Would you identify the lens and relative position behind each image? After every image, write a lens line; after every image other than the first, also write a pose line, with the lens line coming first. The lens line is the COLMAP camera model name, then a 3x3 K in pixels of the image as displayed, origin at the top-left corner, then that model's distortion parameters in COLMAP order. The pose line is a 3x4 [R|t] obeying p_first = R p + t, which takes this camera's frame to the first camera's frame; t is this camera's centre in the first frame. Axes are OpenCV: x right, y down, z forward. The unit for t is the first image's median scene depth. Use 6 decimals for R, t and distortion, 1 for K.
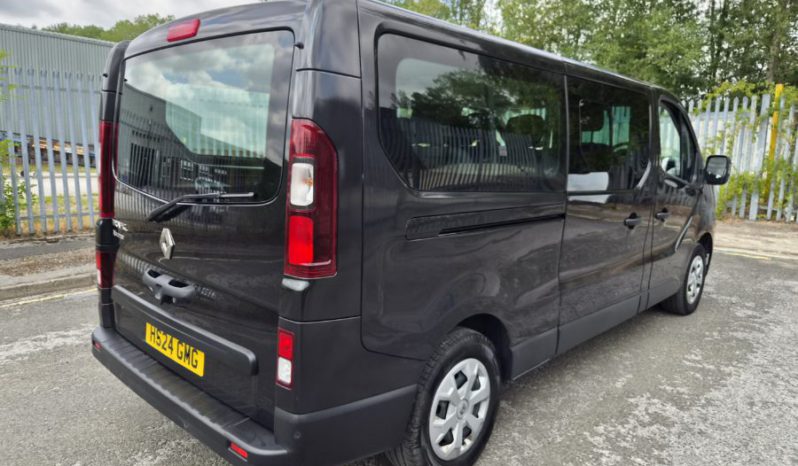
lens RADIAL K [[530.6, 0, 394.5], [0, 530.6, 231.8], [0, 0, 1]] dist [0.075525, -0.061084]
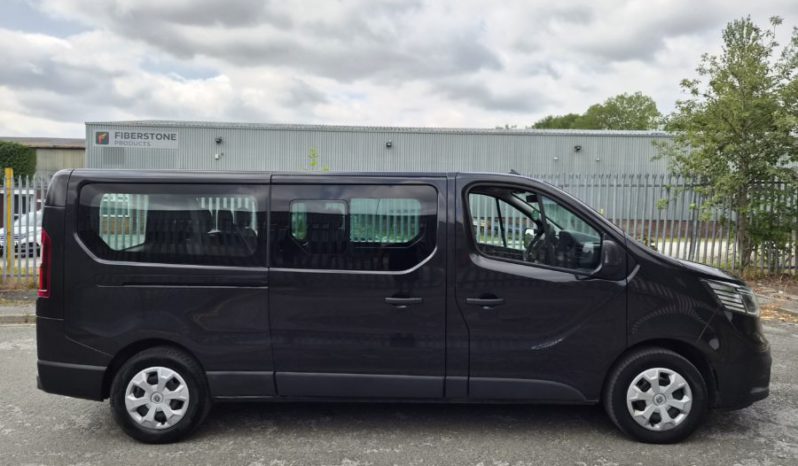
lens RADIAL K [[530.6, 0, 394.5], [0, 530.6, 231.8], [0, 0, 1]] dist [0.075525, -0.061084]
pose [[0.681883, 0.004227, -0.731449, 1.301764], [-0.099041, 0.991308, -0.086601, -0.063451], [0.724725, 0.131496, 0.676375, 0.271927]]
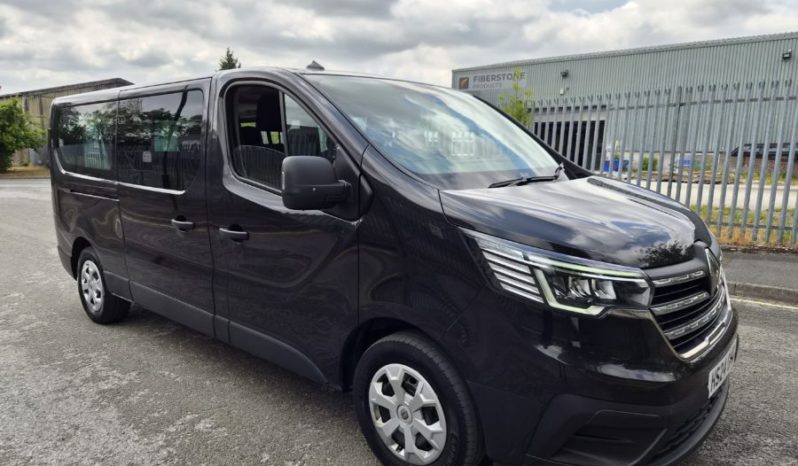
lens RADIAL K [[530.6, 0, 394.5], [0, 530.6, 231.8], [0, 0, 1]] dist [0.075525, -0.061084]
pose [[0.043074, 0.124978, -0.991224, 1.534844], [-0.156783, 0.980698, 0.116838, -0.190364], [0.986693, 0.150374, 0.061837, 1.419709]]
